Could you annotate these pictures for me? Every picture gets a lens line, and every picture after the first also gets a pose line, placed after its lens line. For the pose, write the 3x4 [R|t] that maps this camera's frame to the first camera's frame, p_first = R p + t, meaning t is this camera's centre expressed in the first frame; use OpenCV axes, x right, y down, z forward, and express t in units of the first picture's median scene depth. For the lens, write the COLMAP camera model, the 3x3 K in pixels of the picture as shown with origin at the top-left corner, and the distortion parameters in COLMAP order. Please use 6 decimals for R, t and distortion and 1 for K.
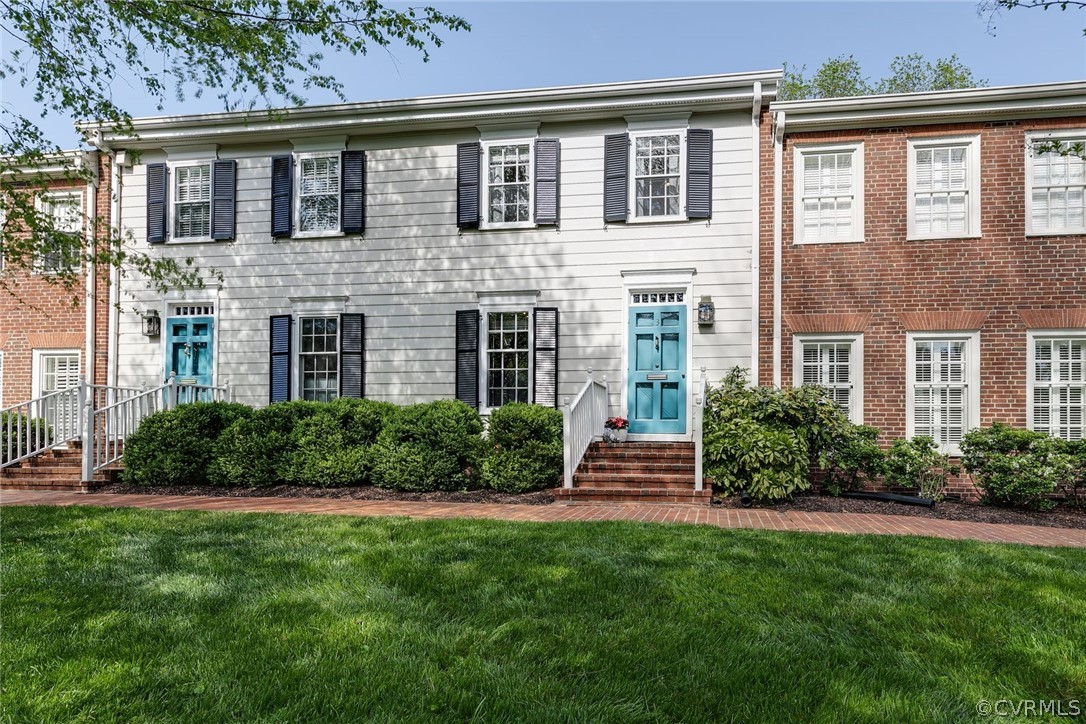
lens RADIAL K [[495.3, 0, 539.4], [0, 495.3, 366.8], [0, 0, 1]] dist [-0.001906, -0.000248]
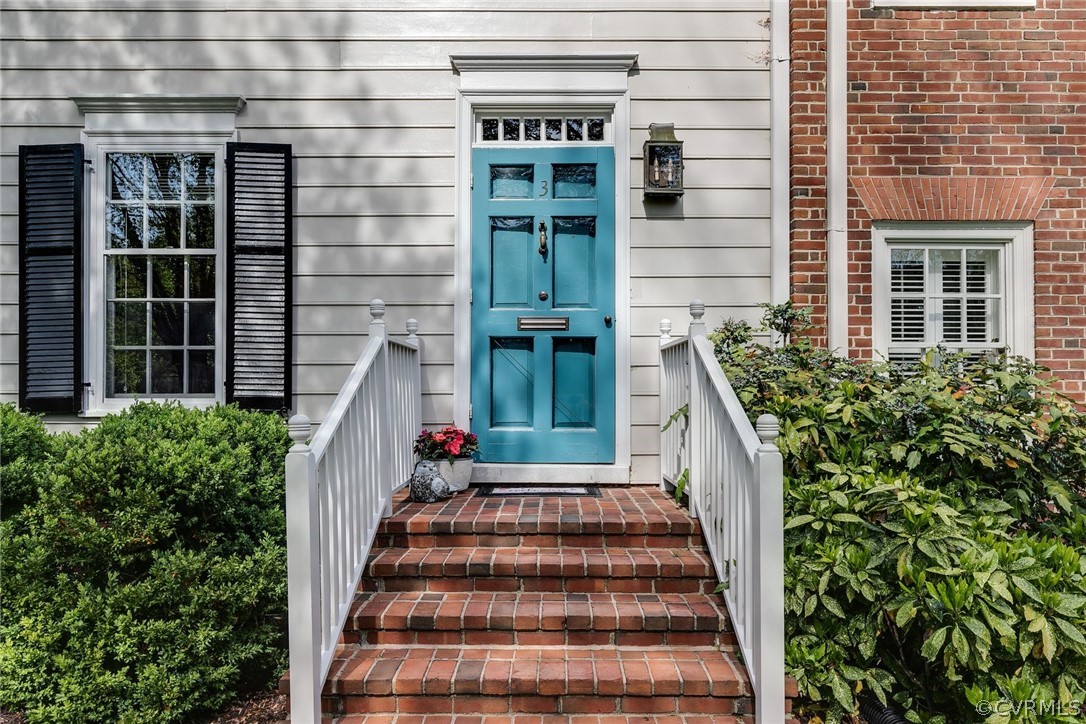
lens RADIAL K [[866.0, 0, 542.9], [0, 866.0, 350.2], [0, 0, 1]] dist [-0.003563, -0.002116]
pose [[0.955330, -0.011066, 0.295333, 0.032592], [-0.009118, 0.997719, 0.066879, -0.006062], [-0.295399, -0.066584, 0.953051, 0.377755]]
